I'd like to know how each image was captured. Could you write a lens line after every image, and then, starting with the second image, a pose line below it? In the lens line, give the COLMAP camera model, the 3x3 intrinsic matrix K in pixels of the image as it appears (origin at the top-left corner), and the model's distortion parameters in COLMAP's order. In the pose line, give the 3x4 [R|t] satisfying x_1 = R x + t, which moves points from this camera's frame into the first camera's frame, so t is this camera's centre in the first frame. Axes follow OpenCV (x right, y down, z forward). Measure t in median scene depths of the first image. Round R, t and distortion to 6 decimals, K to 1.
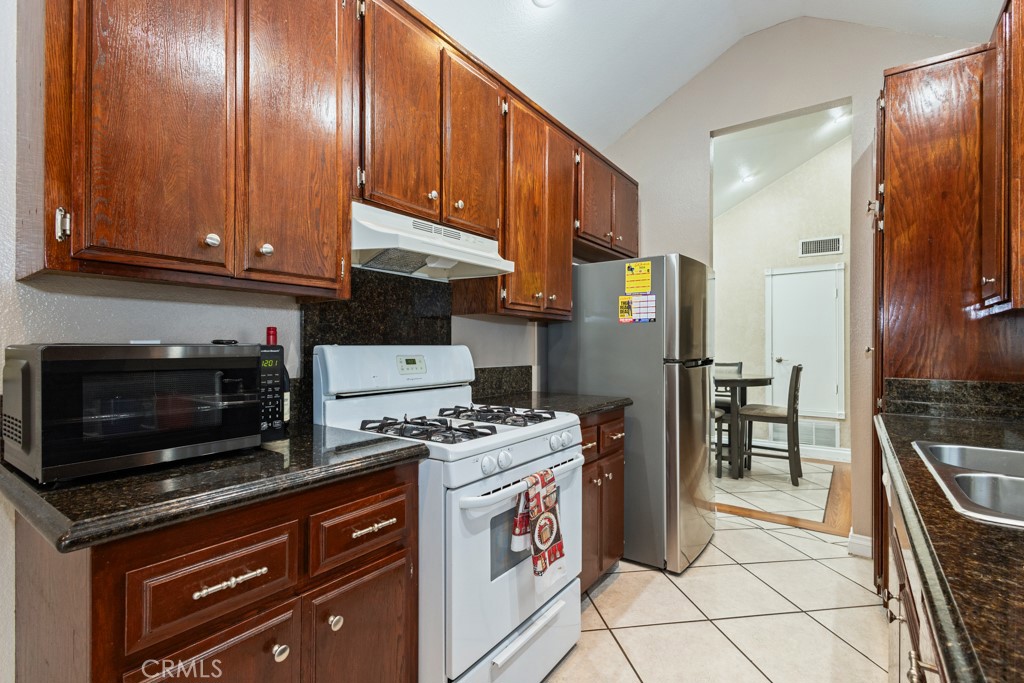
lens RADIAL K [[474.7, 0, 520.0], [0, 474.7, 346.0], [0, 0, 1]] dist [0.012115, -0.001733]
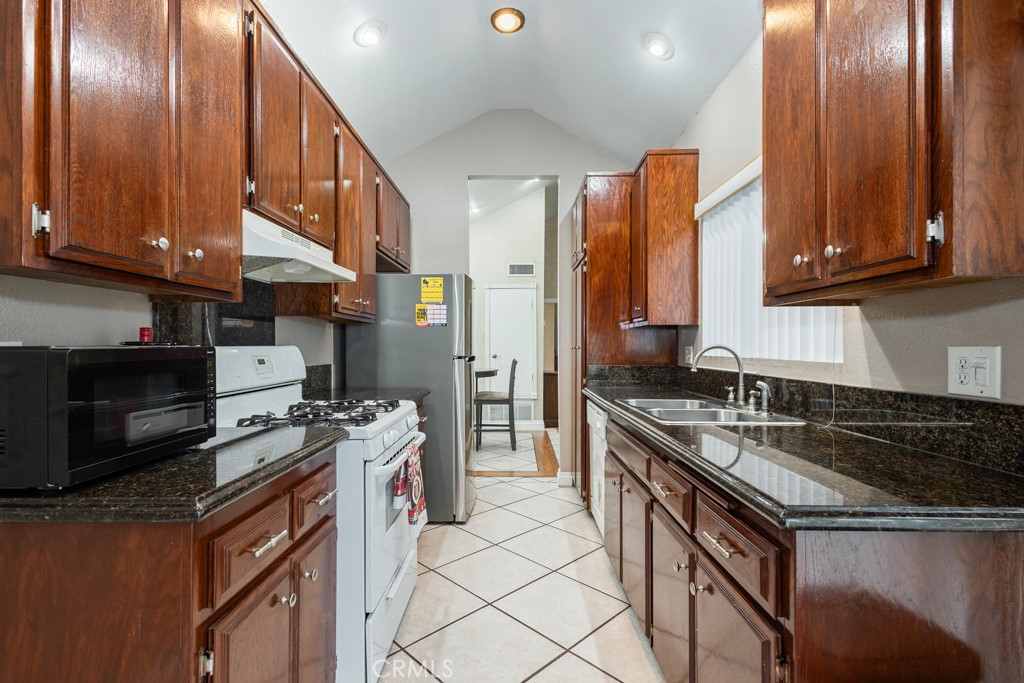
lens RADIAL K [[474.7, 0, 519.8], [0, 474.7, 346.0], [0, 0, 1]] dist [0.012115, -0.001733]
pose [[0.811298, -0.003832, 0.584620, -0.334923], [0.002293, 0.999992, 0.003372, -0.003139], [-0.584628, -0.001395, 0.811300, -0.147856]]
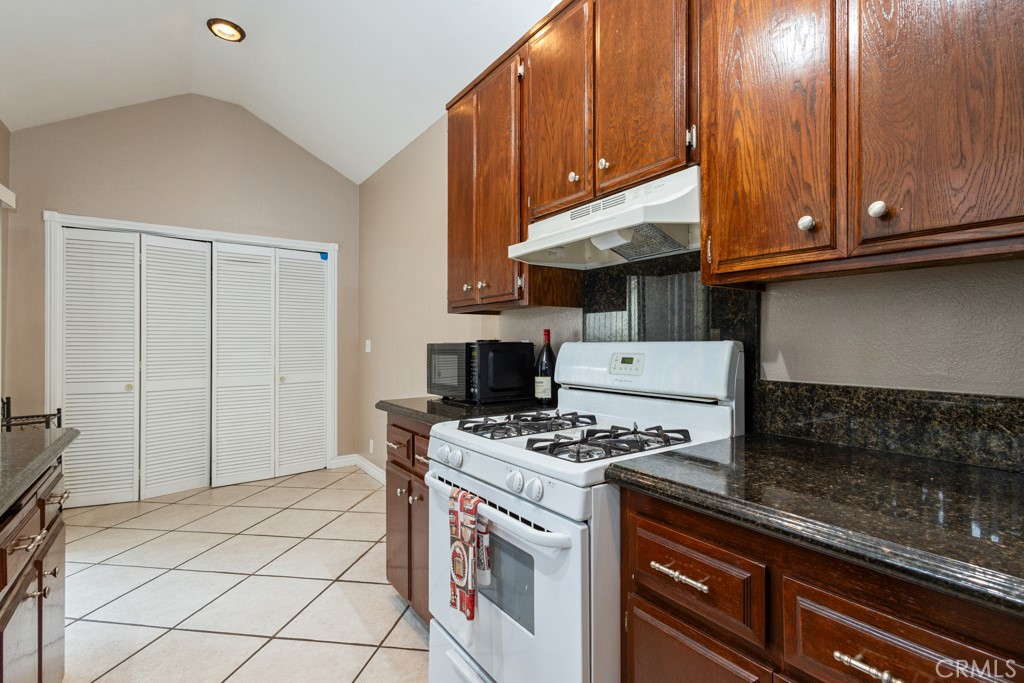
lens RADIAL K [[474.7, 0, 514.2], [0, 474.7, 337.7], [0, 0, 1]] dist [0.012115, -0.001733]
pose [[-0.321760, -0.011789, -0.946748, 0.576641], [0.003171, 0.999903, -0.013528, 0.001930], [0.946816, -0.007355, -0.321692, 0.958202]]
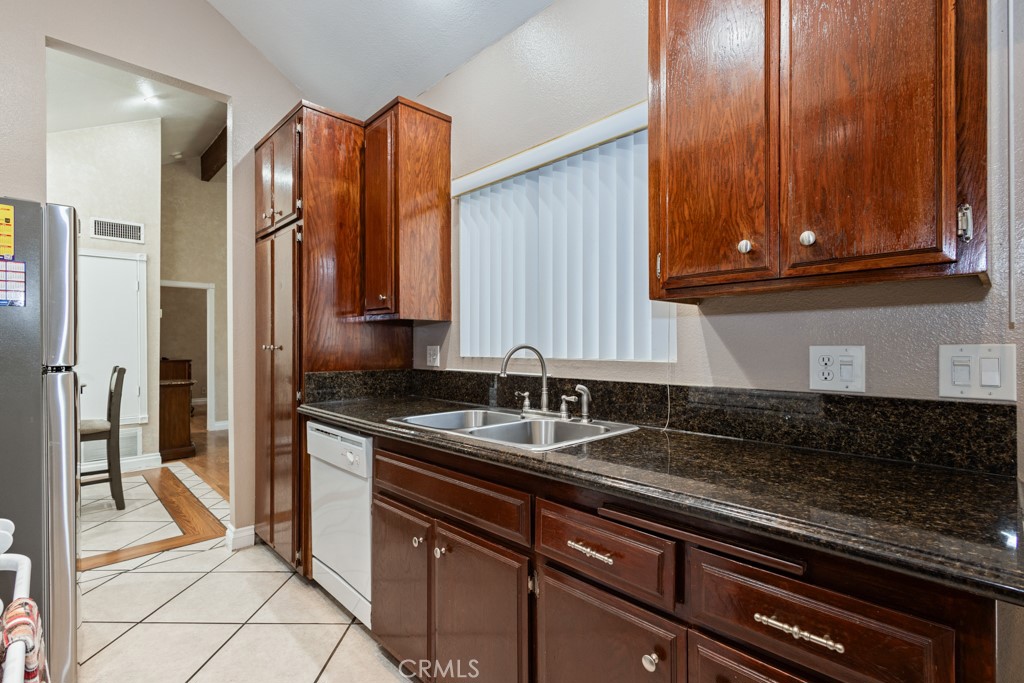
lens RADIAL K [[474.7, 0, 512.6], [0, 474.7, 344.4], [0, 0, 1]] dist [0.012115, -0.001733]
pose [[0.178166, -0.003143, 0.983995, -0.249408], [0.001060, 0.999995, 0.003003, -0.003441], [-0.984000, 0.000508, 0.178168, 0.305188]]
